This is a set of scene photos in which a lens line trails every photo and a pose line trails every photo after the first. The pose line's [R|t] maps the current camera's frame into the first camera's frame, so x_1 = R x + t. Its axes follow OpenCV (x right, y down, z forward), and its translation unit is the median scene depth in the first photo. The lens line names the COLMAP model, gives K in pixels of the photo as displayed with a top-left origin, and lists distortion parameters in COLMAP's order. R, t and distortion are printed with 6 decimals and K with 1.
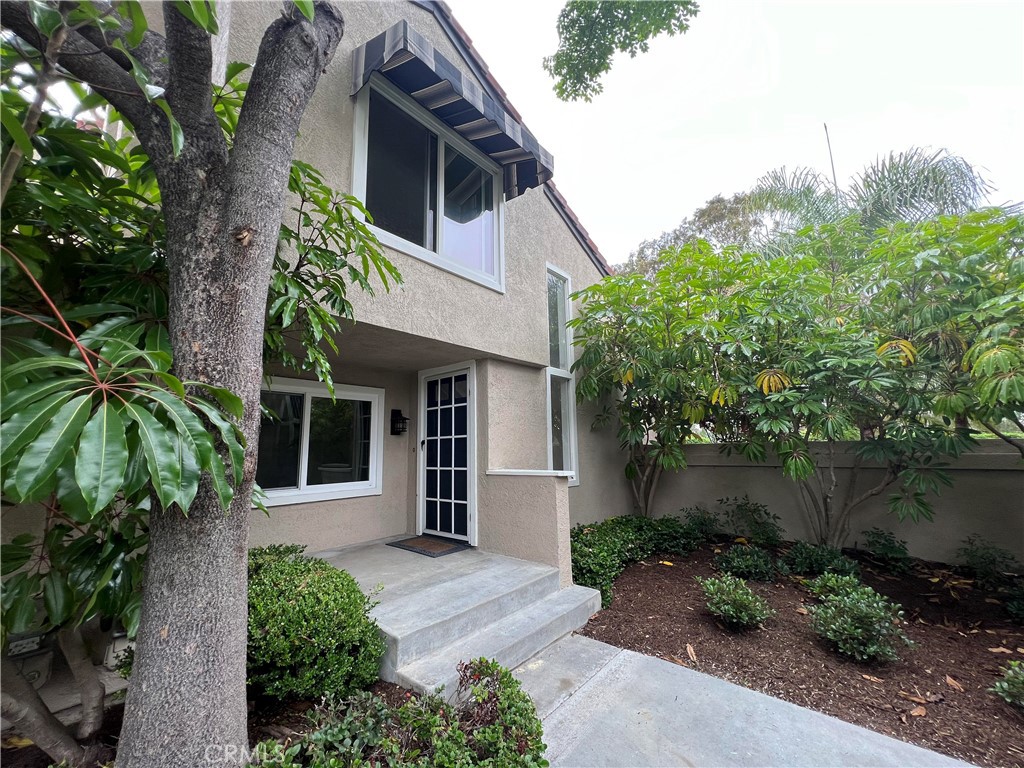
lens RADIAL K [[408.3, 0, 509.1], [0, 408.3, 383.0], [0, 0, 1]] dist [0.000140, 0.000022]
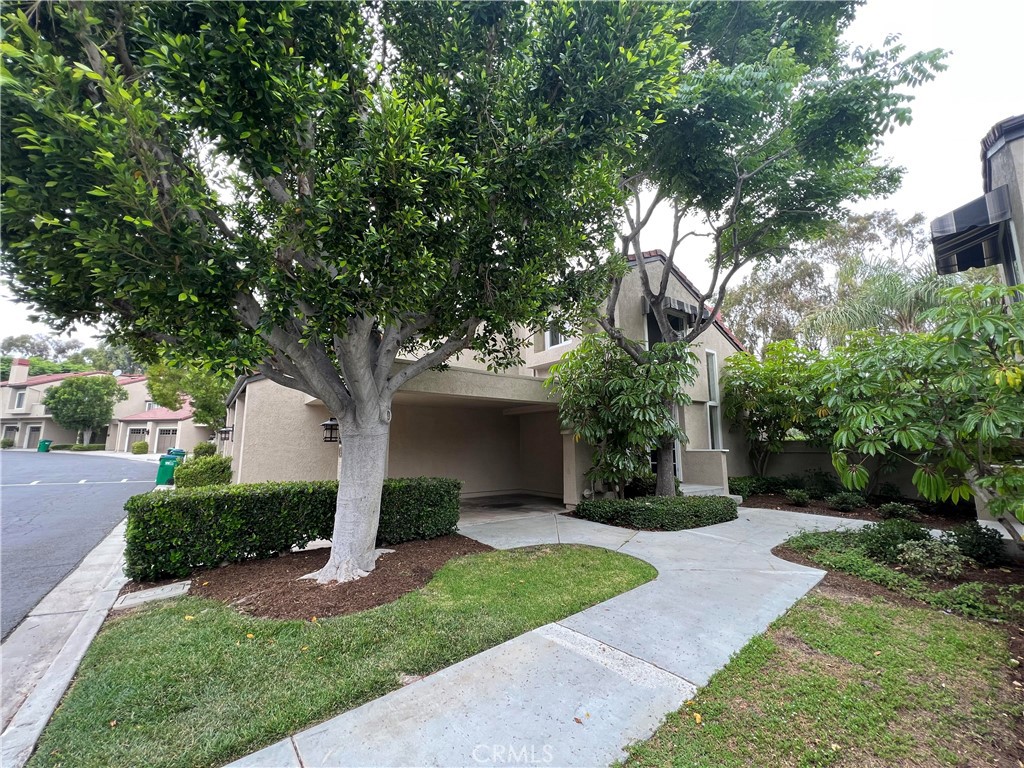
lens RADIAL K [[408.3, 0, 511.4], [0, 408.3, 384.8], [0, 0, 1]] dist [0.000140, 0.000022]
pose [[0.974746, -0.017587, -0.222623, -0.384075], [0.020304, 0.999745, 0.009921, -0.154598], [0.222391, -0.014190, 0.974854, -1.148709]]
